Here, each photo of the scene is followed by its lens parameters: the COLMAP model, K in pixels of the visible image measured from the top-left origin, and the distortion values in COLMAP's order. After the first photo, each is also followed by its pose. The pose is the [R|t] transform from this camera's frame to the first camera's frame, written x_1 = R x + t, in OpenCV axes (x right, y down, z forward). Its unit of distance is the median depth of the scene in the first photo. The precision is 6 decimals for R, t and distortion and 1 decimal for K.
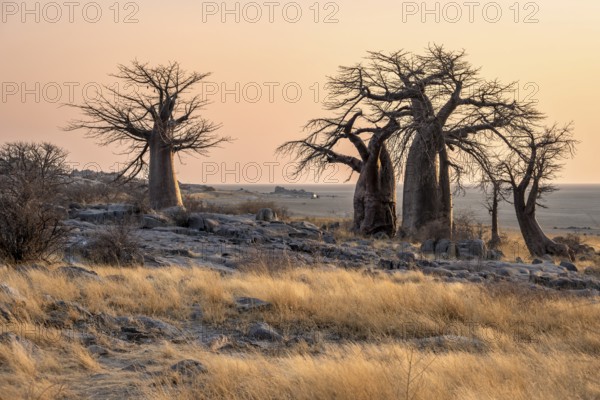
lens RADIAL K [[1137.7, 0, 300.0], [0, 1137.7, 200.0], [0, 0, 1]] dist [-0.012651, -0.049817]
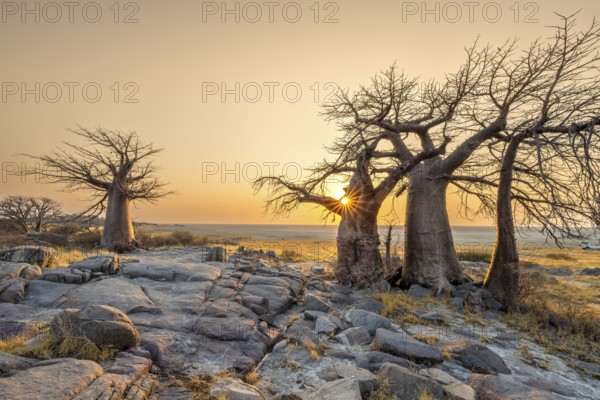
lens RADIAL K [[241.3, 0, 296.5], [0, 241.3, 199.2], [0, 0, 1]] dist [0.001327, -0.000161]
pose [[0.901235, 0.052655, 0.430119, -0.063940], [-0.001990, 0.993082, -0.117404, -0.010141], [-0.433326, 0.104953, 0.895105, 0.764899]]
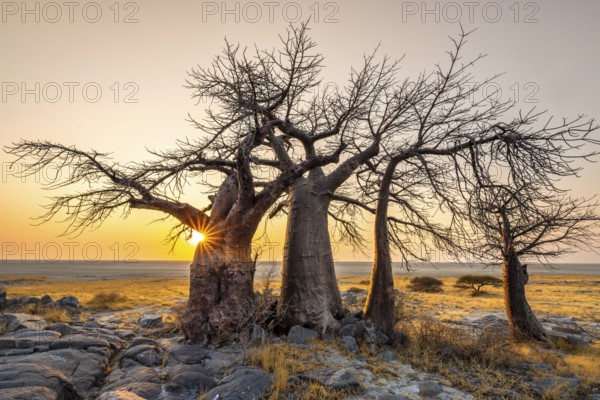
lens RADIAL K [[239.4, 0, 301.3], [0, 239.4, 202.0], [0, 0, 1]] dist [0.000254, -0.000034]
pose [[0.496329, 0.211247, 0.842041, -0.034767], [0.007629, 0.968844, -0.247556, -0.003321], [-0.868101, 0.129293, 0.479253, 0.811364]]
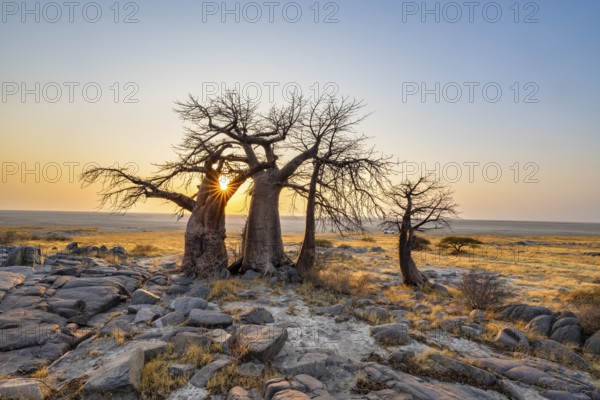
lens RADIAL K [[240.4, 0, 301.3], [0, 240.4, 197.5], [0, 0, 1]] dist [-0.000487, 0.000085]
pose [[0.574858, 0.073536, 0.814942, -0.061300], [-0.008475, 0.996435, -0.083934, -0.015683], [-0.818209, 0.041343, 0.573432, 0.730973]]
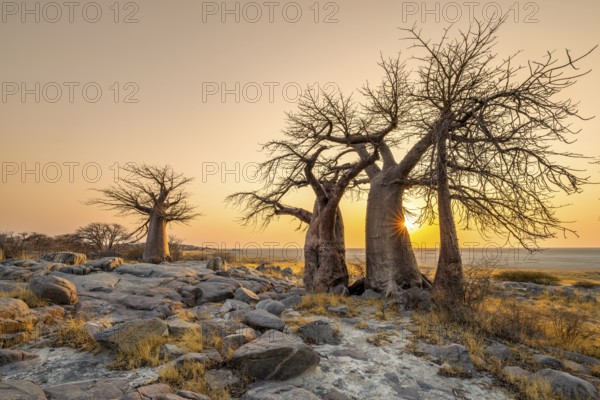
lens RADIAL K [[241.3, 0, 296.5], [0, 241.3, 199.2], [0, 0, 1]] dist [0.001327, -0.000161]
pose [[0.973252, 0.043964, 0.225494, -0.007956], [0.005298, 0.976963, -0.213342, 0.002348], [-0.229679, 0.208830, 0.950599, 0.726045]]
